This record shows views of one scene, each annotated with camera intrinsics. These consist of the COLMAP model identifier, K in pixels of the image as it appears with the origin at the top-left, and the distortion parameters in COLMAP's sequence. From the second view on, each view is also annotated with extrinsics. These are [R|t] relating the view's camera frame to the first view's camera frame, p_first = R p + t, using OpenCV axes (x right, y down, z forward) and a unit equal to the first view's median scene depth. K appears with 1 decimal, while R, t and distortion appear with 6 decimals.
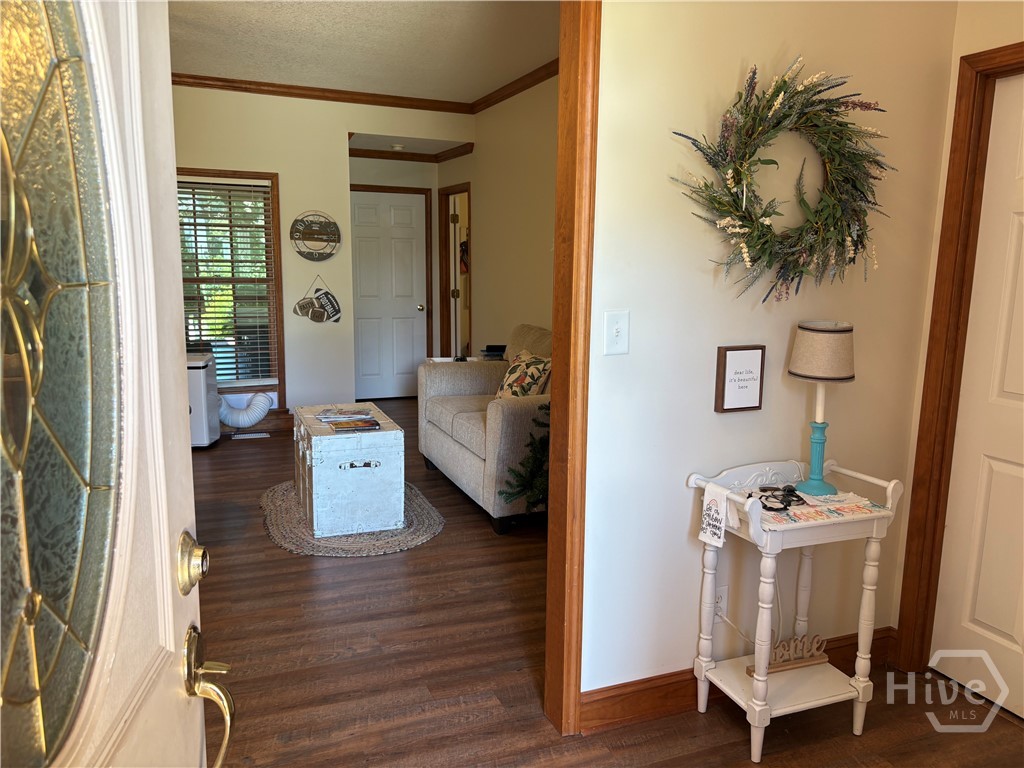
lens RADIAL K [[779.0, 0, 514.7], [0, 779.0, 390.6], [0, 0, 1]] dist [0.078788, -0.118838]
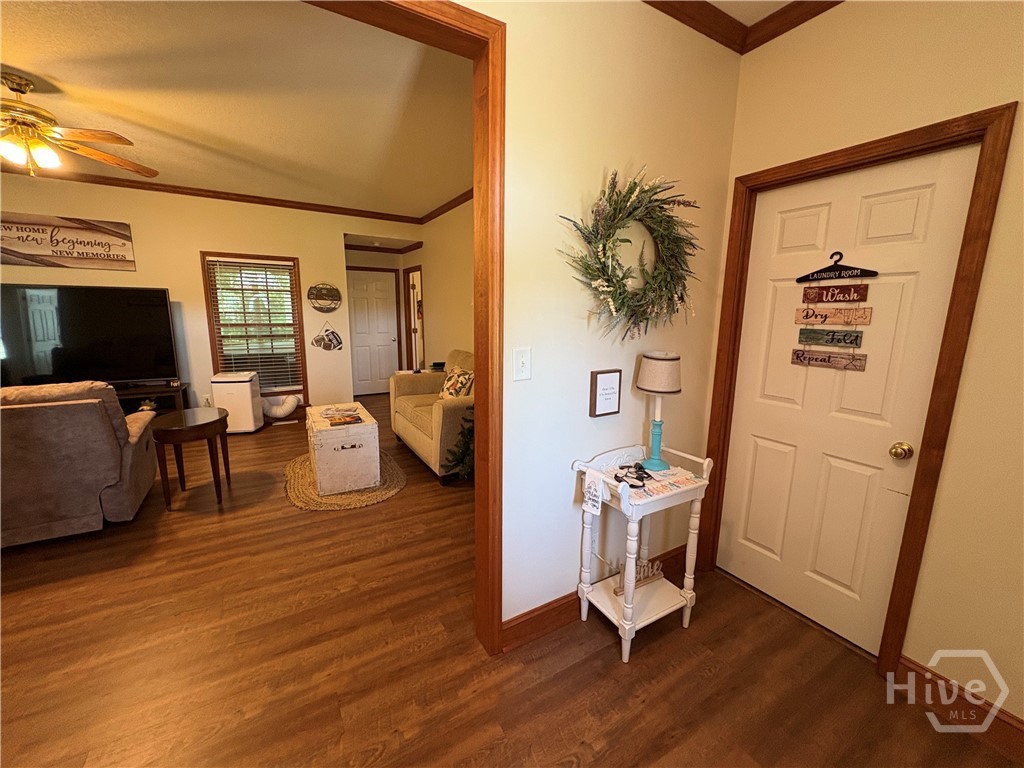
lens RADIAL K [[409.2, 0, 512.4], [0, 409.2, 382.7], [0, 0, 1]] dist [0.001457, 0.000107]
pose [[0.989412, -0.028953, 0.142220, 0.010915], [0.027857, 0.999565, 0.009692, -0.042929], [-0.142439, -0.005628, 0.989788, 0.263620]]
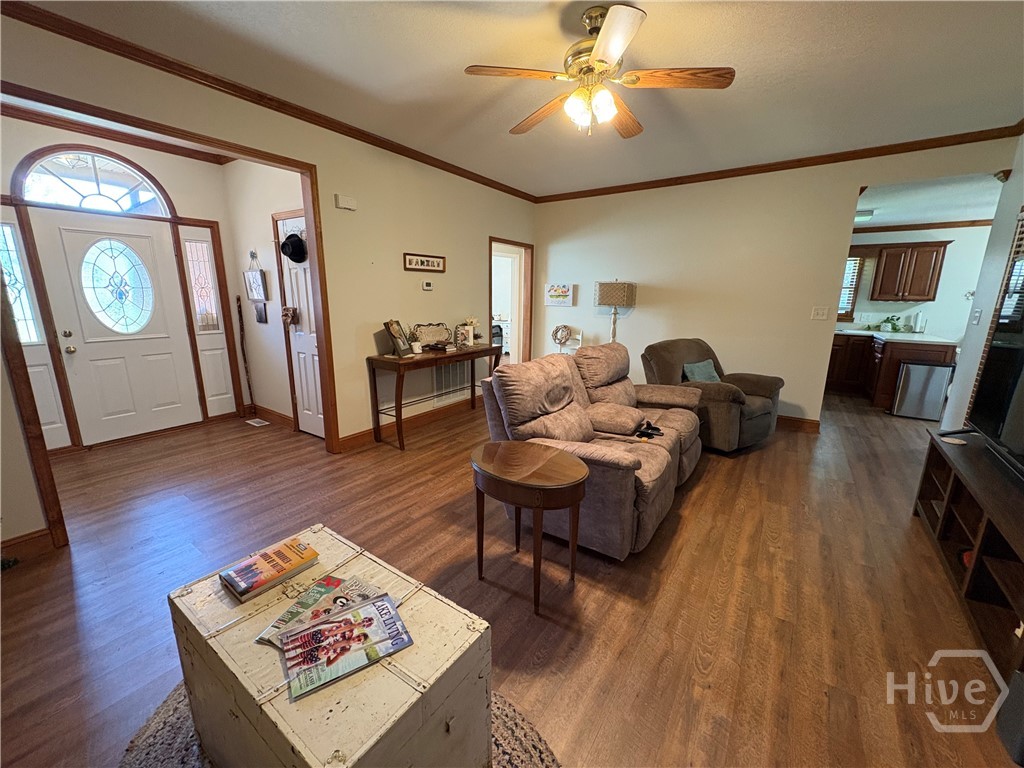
lens RADIAL K [[409.2, 0, 512.4], [0, 409.2, 382.7], [0, 0, 1]] dist [0.001457, 0.000107]
pose [[-0.836110, 0.096042, -0.540089, -0.320154], [-0.115873, 0.931418, 0.345013, -0.344098], [0.536184, 0.351050, -0.767640, 2.044424]]
